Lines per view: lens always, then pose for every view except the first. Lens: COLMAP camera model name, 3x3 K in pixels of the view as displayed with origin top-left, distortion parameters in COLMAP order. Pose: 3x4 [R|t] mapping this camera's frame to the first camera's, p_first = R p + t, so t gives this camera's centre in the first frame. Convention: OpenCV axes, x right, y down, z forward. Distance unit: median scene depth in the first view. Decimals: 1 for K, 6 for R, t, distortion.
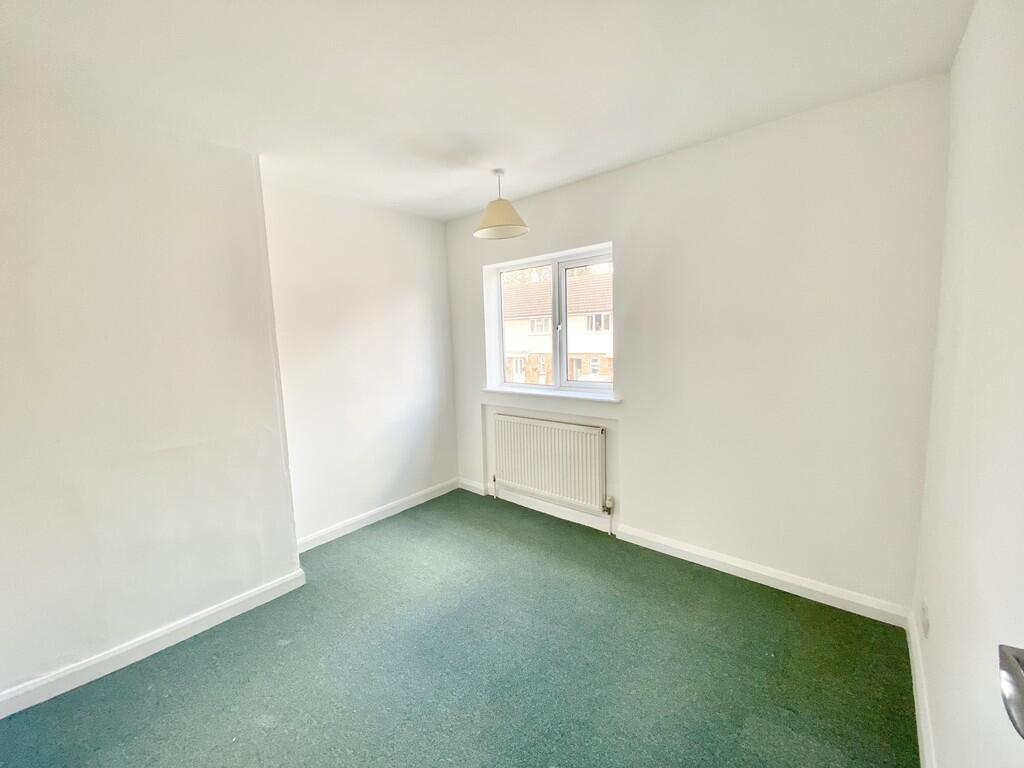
lens RADIAL K [[412.0, 0, 511.3], [0, 412.0, 385.1], [0, 0, 1]] dist [0.052746, -0.044373]
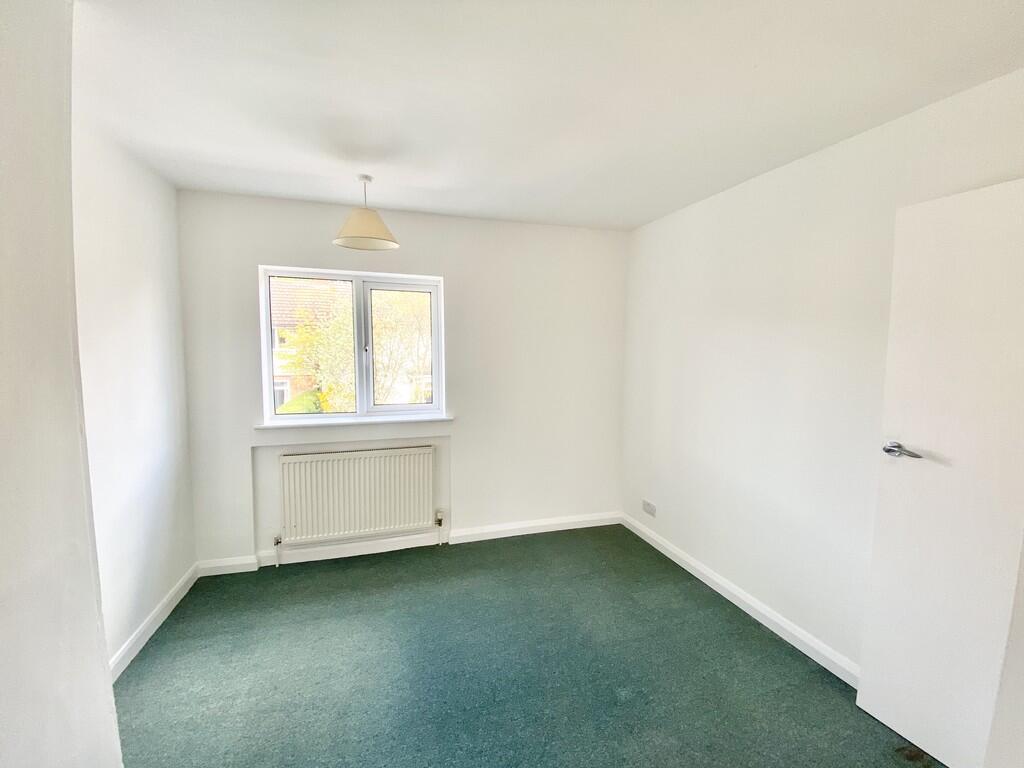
lens RADIAL K [[412.0, 0, 511.3], [0, 412.0, 385.1], [0, 0, 1]] dist [0.052746, -0.044373]
pose [[0.550459, -0.035577, 0.834104, -0.523116], [0.078152, 0.996900, -0.009055, -0.025882], [-0.831196, 0.070172, 0.551534, 0.222691]]
